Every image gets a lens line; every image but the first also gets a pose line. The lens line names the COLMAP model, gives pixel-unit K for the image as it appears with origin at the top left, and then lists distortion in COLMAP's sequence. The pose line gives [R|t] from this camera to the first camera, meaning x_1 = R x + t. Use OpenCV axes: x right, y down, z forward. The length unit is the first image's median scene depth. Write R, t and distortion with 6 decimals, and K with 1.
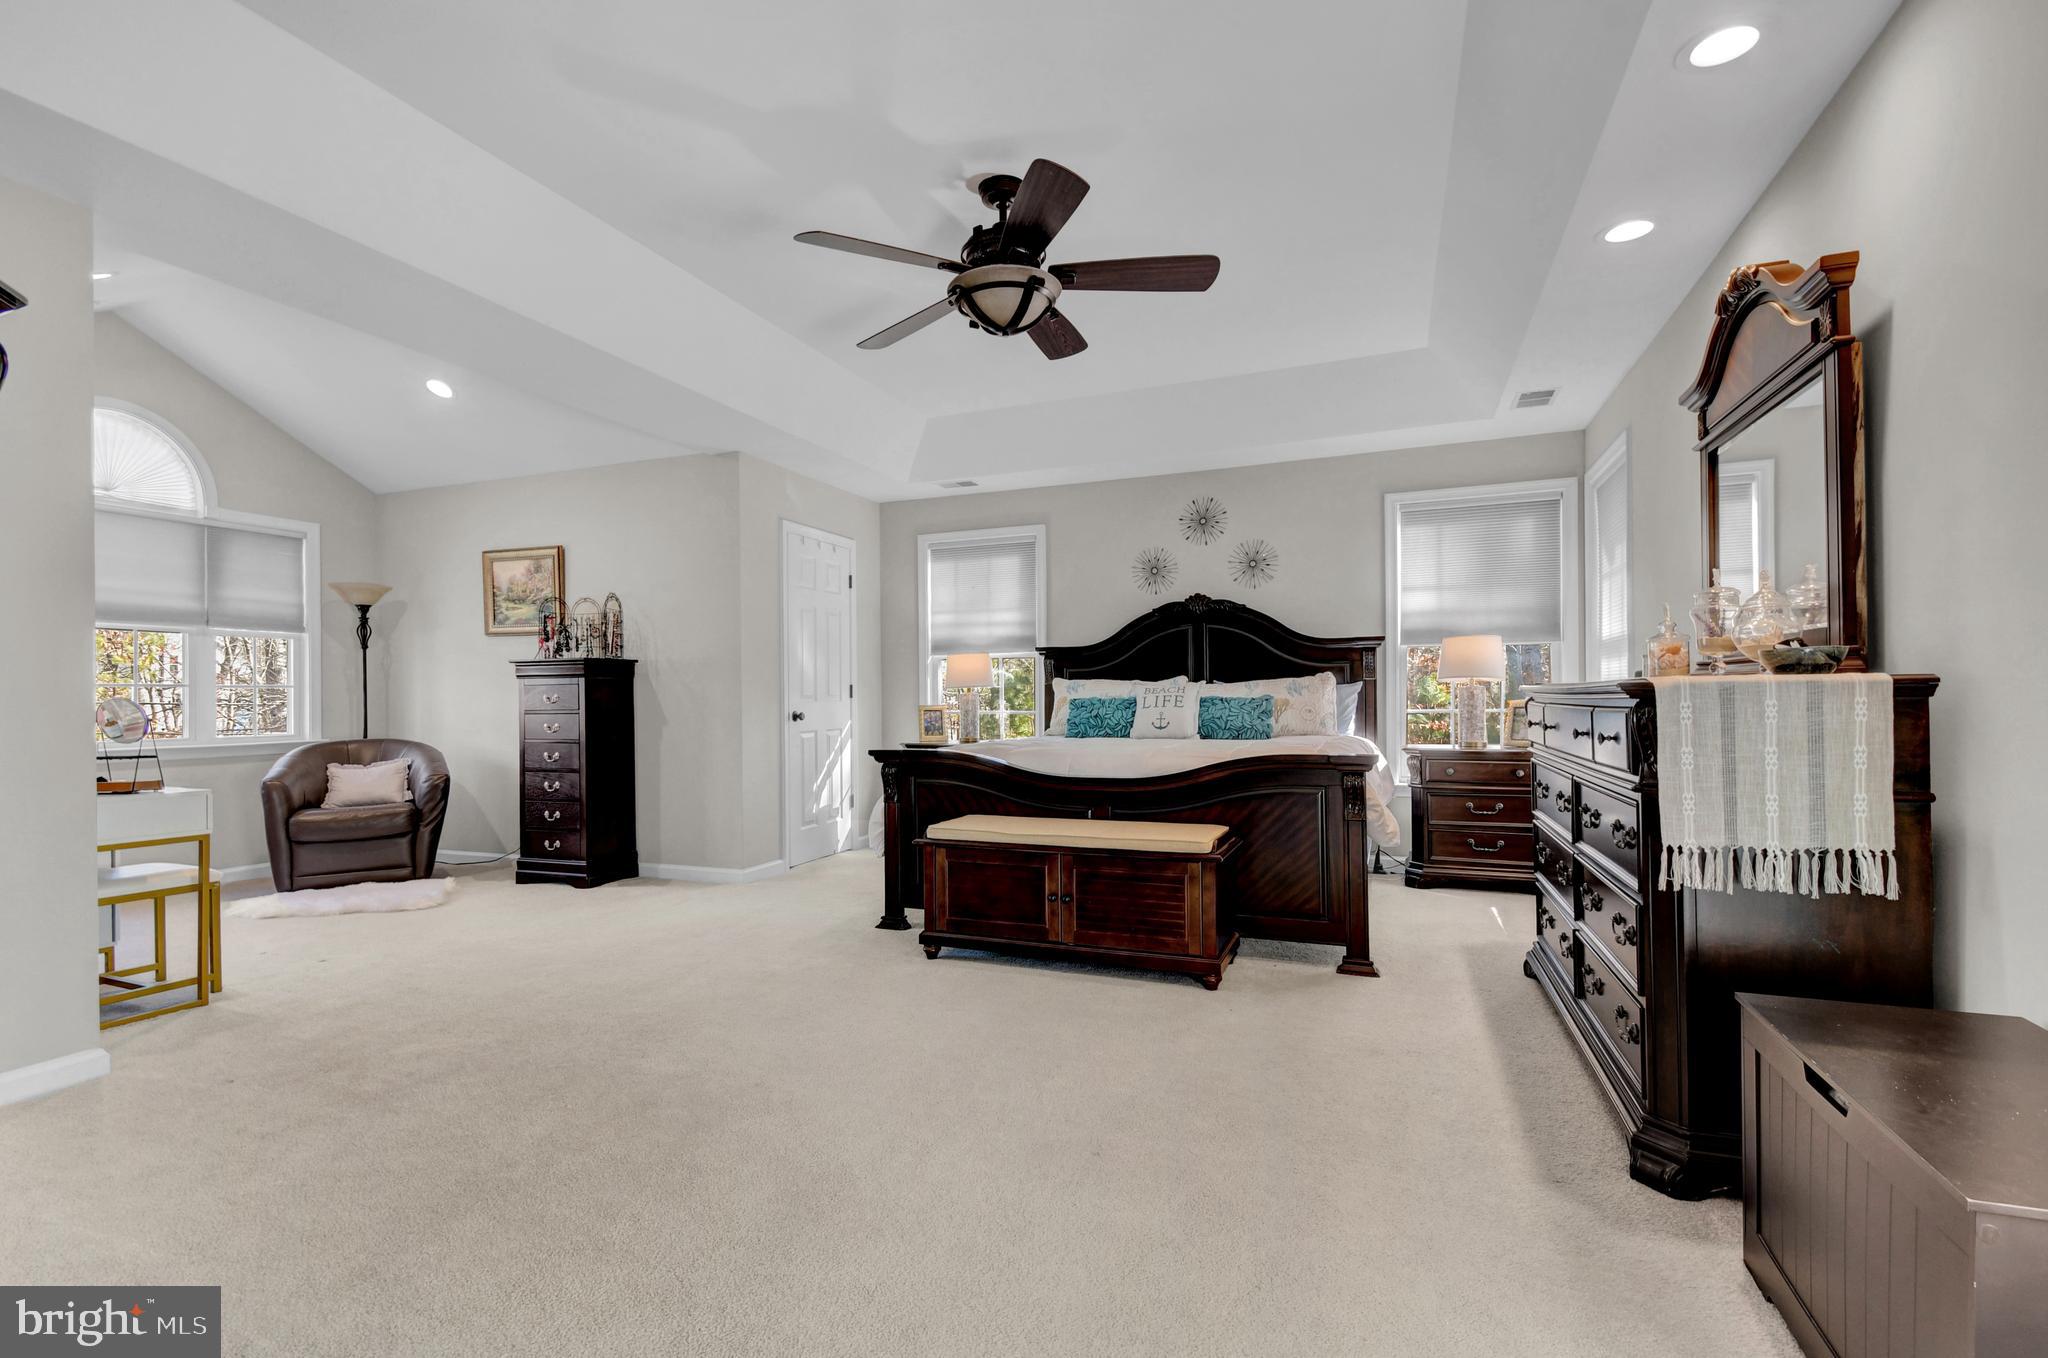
lens RADIAL K [[944.4, 0, 1028.0], [0, 944.4, 689.6], [0, 0, 1]] dist [0.027062, -0.004162]
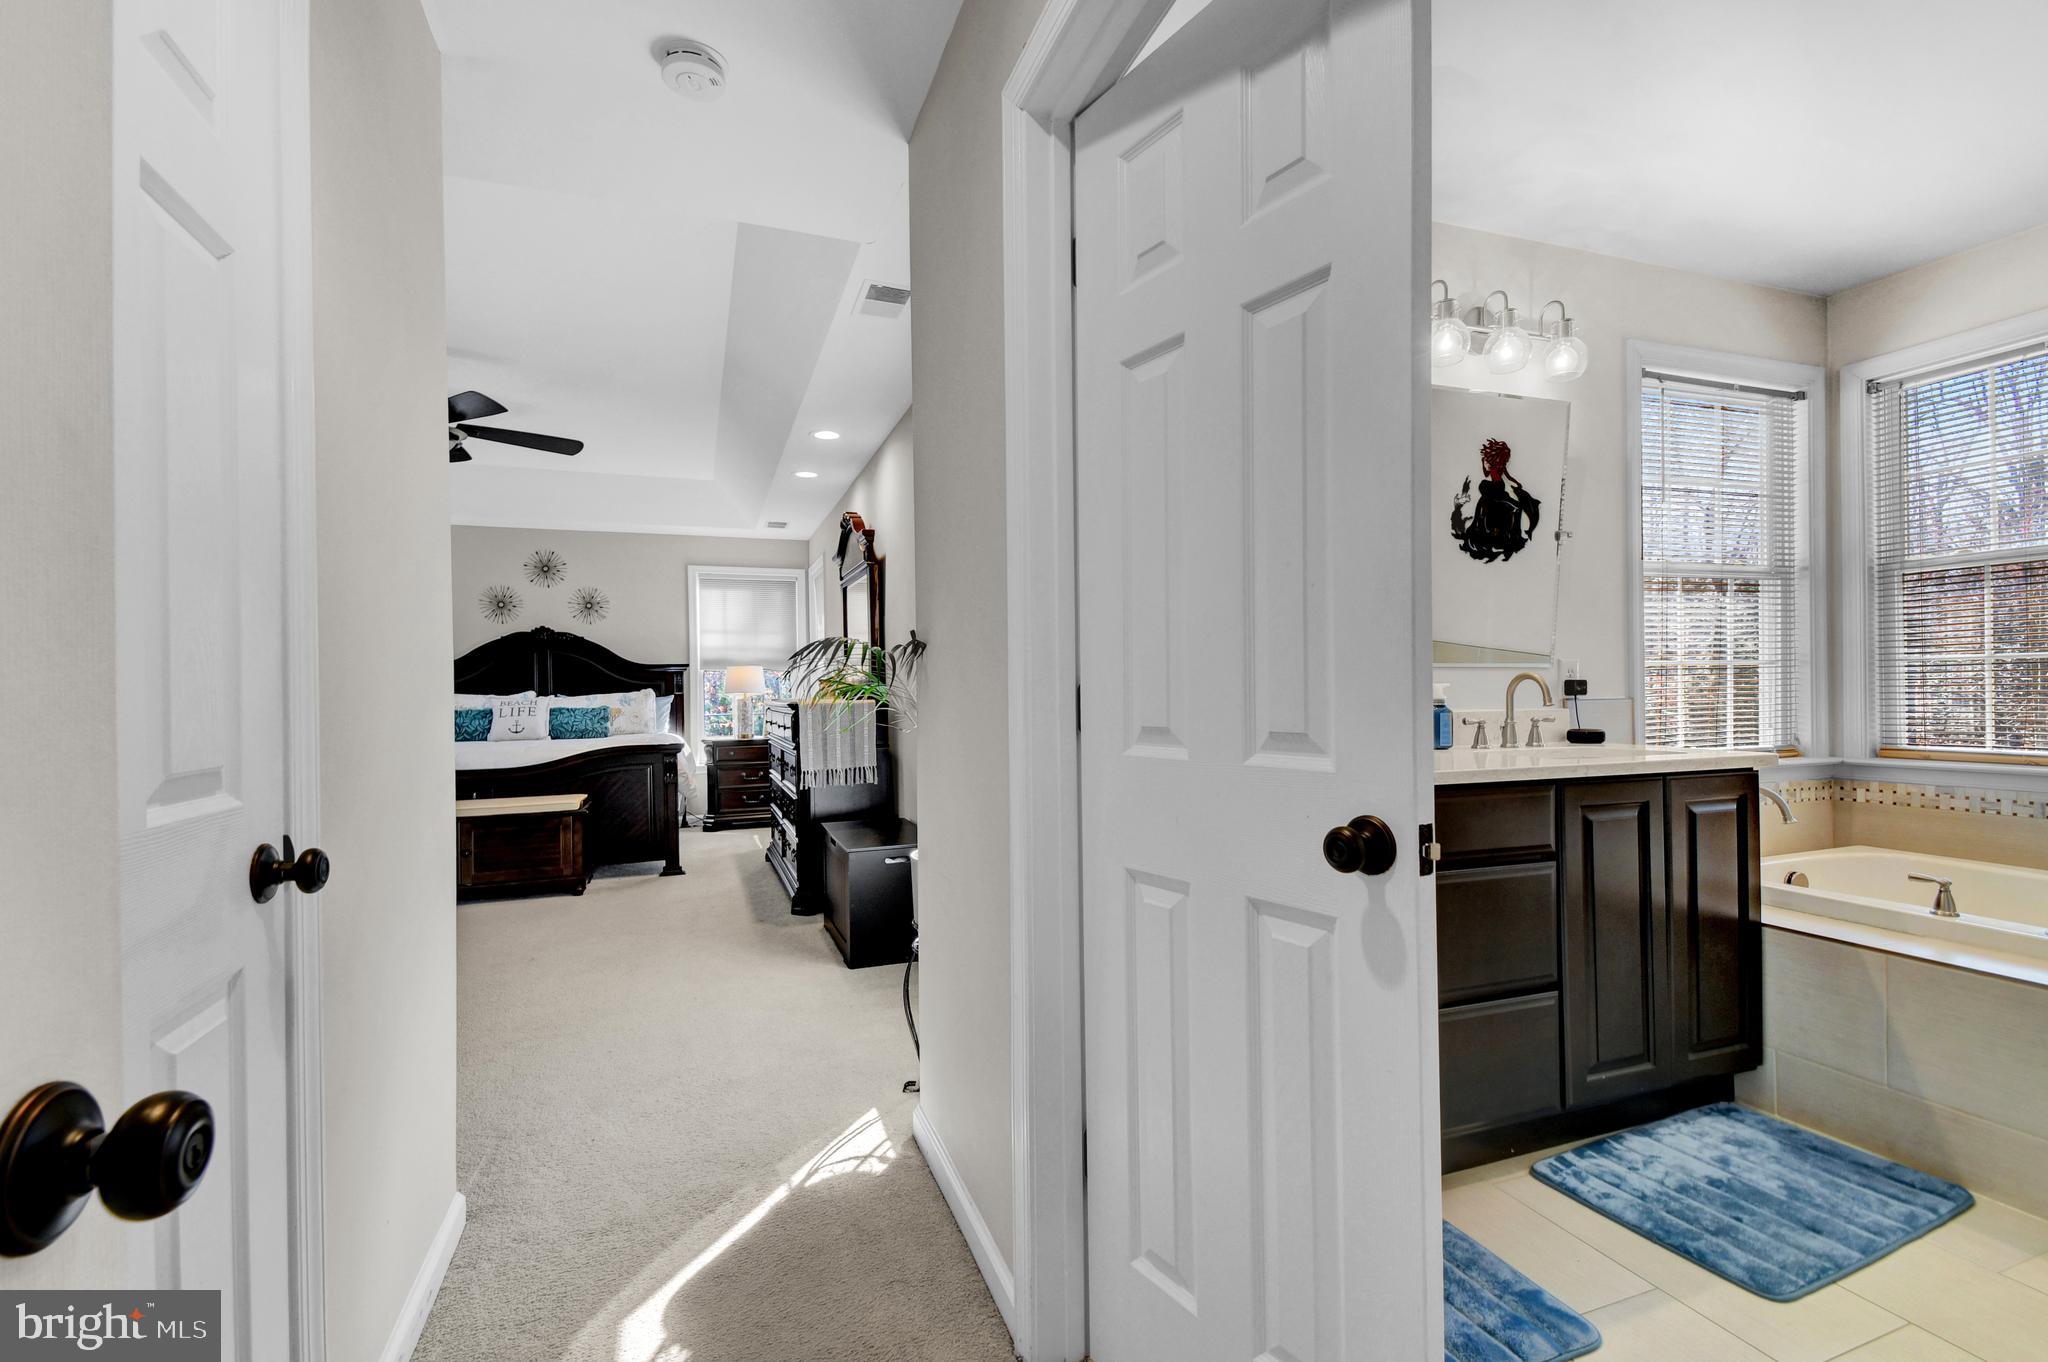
lens RADIAL K [[944.4, 0, 1027.0], [0, 944.4, 690.1], [0, 0, 1]] dist [0.027062, -0.004162]
pose [[0.764319, -0.005257, 0.644817, -0.181693], [0.004761, 0.999986, 0.002510, -0.018705], [-0.644821, 0.001152, 0.764333, -0.491084]]
